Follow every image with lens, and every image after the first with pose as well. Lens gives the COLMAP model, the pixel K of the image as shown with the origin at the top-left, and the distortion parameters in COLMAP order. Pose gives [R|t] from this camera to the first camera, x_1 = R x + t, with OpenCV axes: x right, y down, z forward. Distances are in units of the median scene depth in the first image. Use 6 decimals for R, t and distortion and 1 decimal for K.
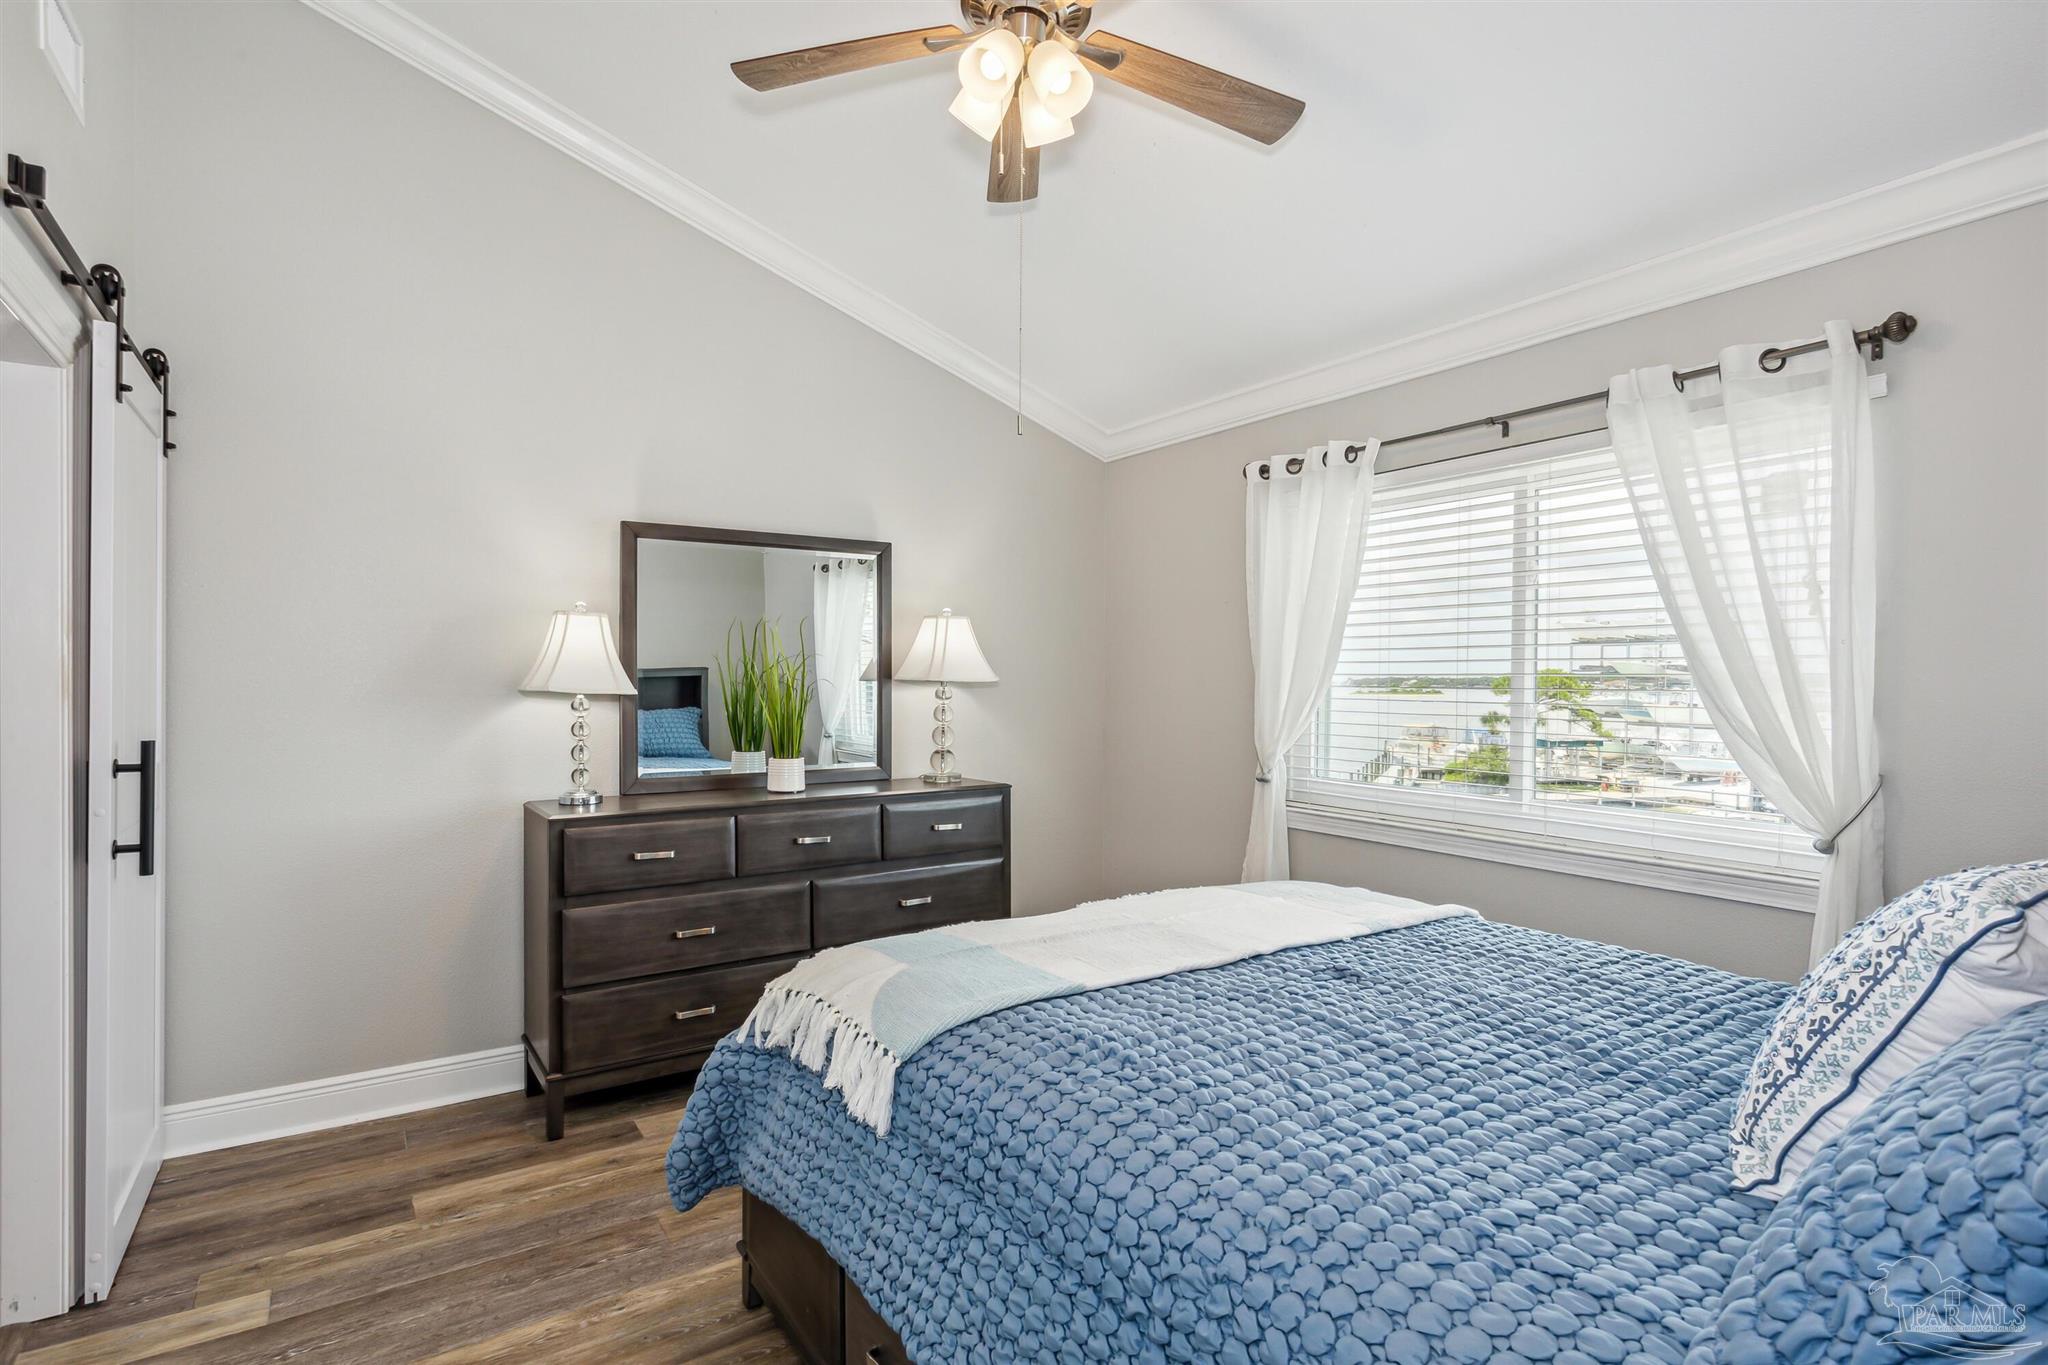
lens RADIAL K [[1020.1, 0, 1036.6], [0, 1020.1, 688.1], [0, 0, 1]] dist [-0.010773, 0.007322]
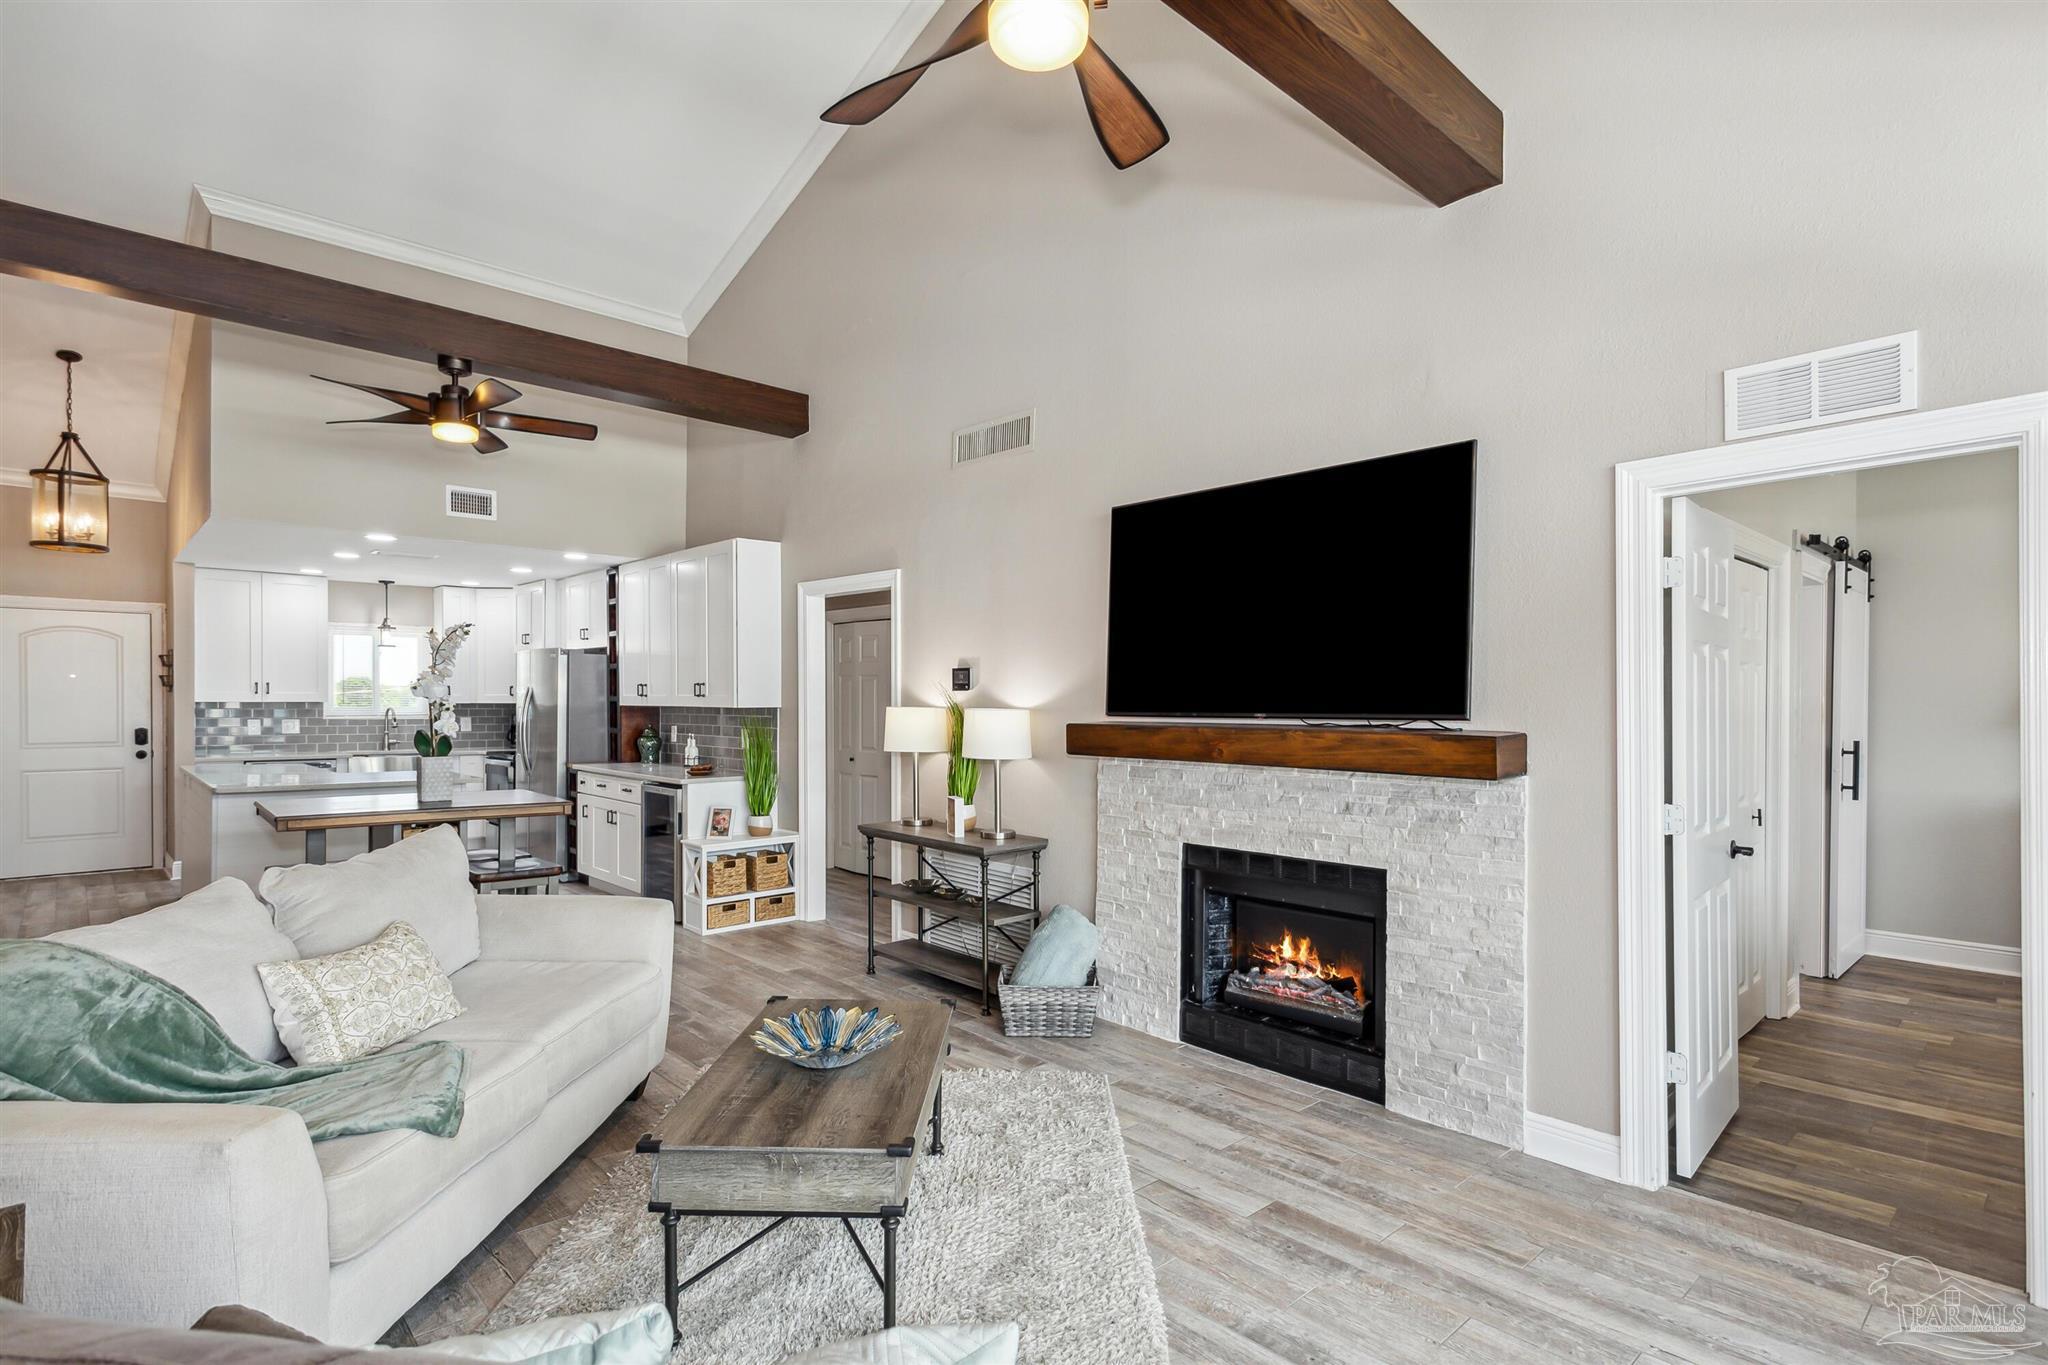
lens RADIAL K [[1020.1, 0, 1043.5], [0, 1020.1, 706.4], [0, 0, 1]] dist [-0.010773, 0.007322]
pose [[0.158159, 0.000267, -0.987414, 1.069418], [-0.010126, 0.999948, -0.001351, -0.003984], [0.987362, 0.010213, 0.158154, -1.143372]]
